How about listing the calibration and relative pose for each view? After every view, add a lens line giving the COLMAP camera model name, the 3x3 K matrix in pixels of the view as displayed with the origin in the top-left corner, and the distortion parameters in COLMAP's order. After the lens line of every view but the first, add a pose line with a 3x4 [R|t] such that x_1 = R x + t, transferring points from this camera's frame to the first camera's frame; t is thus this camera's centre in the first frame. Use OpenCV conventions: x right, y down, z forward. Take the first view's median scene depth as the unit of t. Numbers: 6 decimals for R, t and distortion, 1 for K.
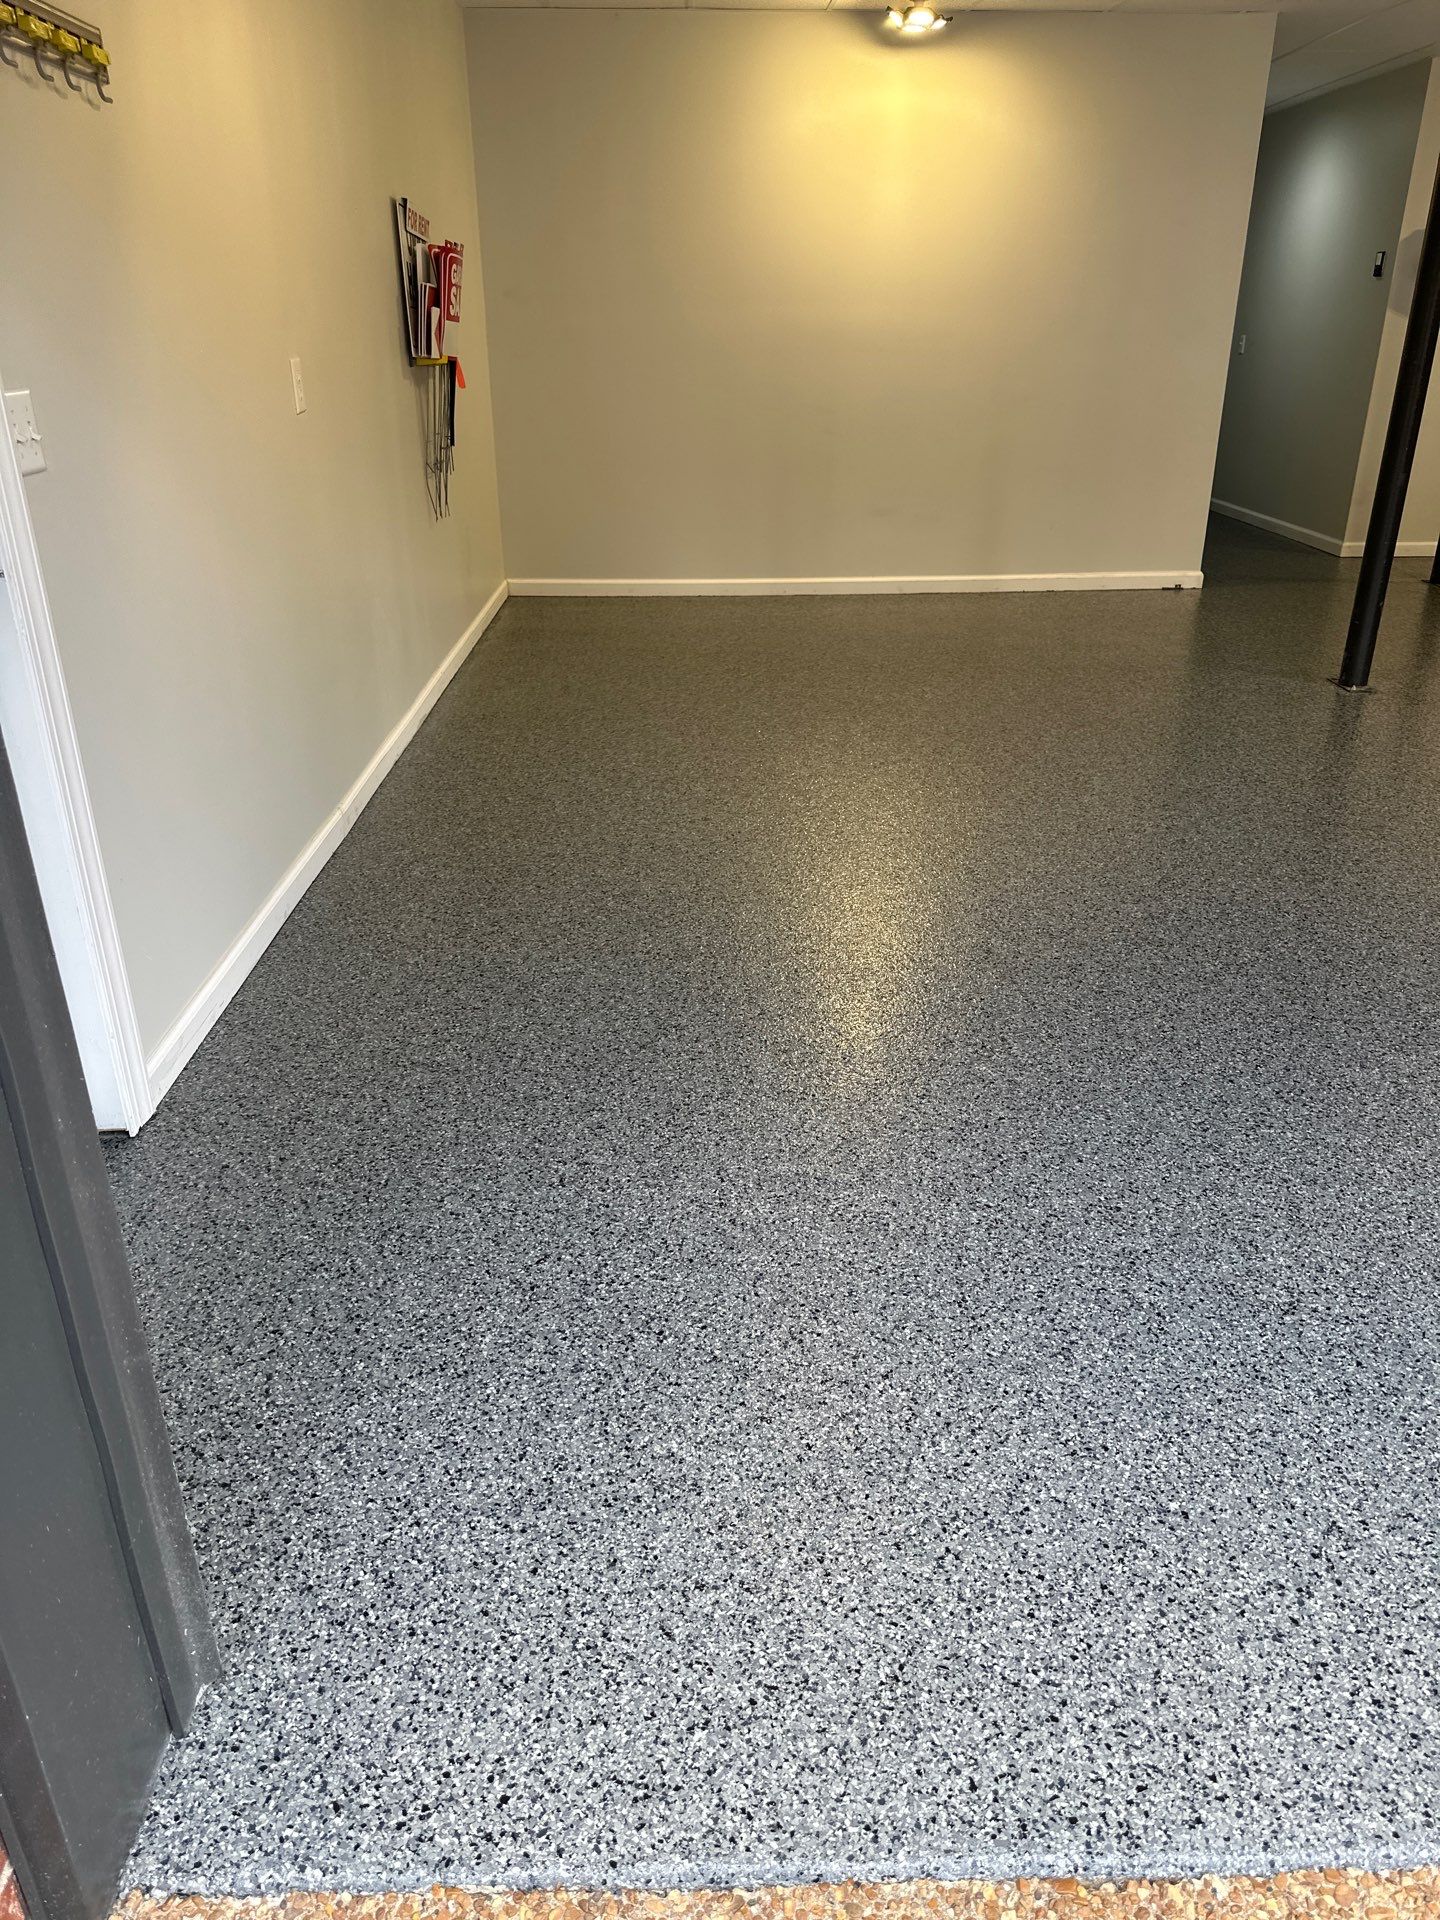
lens RADIAL K [[1362.5, 0, 720.0], [0, 1362.5, 960.0], [0, 0, 1]] dist [0.005310, 0.006740]
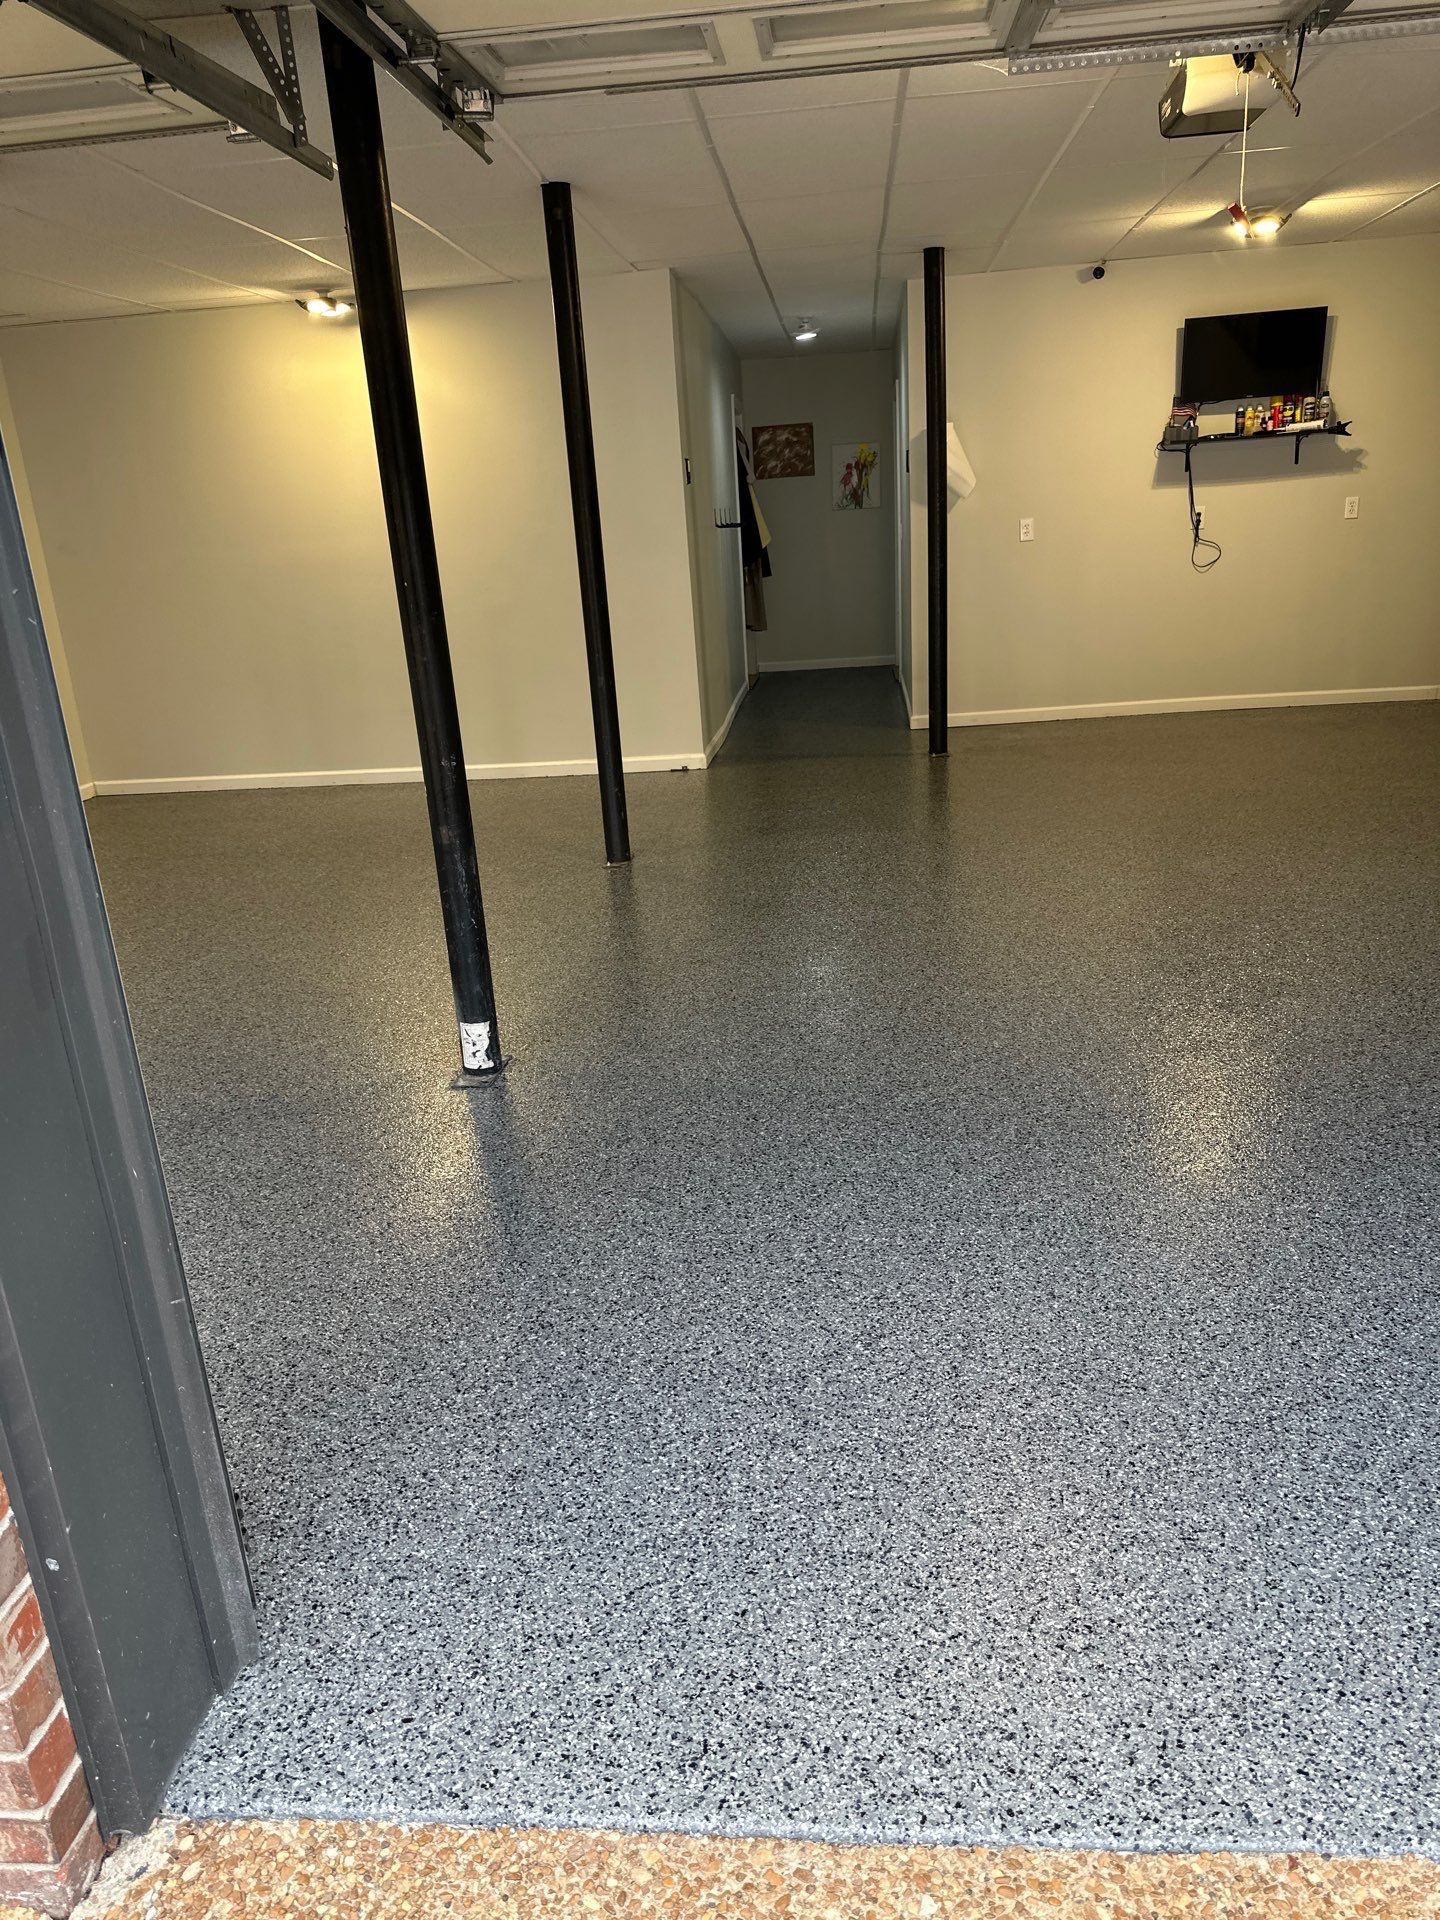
lens RADIAL K [[1383.8, 0, 714.0], [0, 1383.8, 968.3], [0, 0, 1]] dist [0.059869, -0.076301]
pose [[0.986976, -0.011762, -0.160440, 0.622458], [-0.006108, 0.993864, -0.110440, 0.002305], [0.160754, 0.109982, 0.980848, -0.050243]]
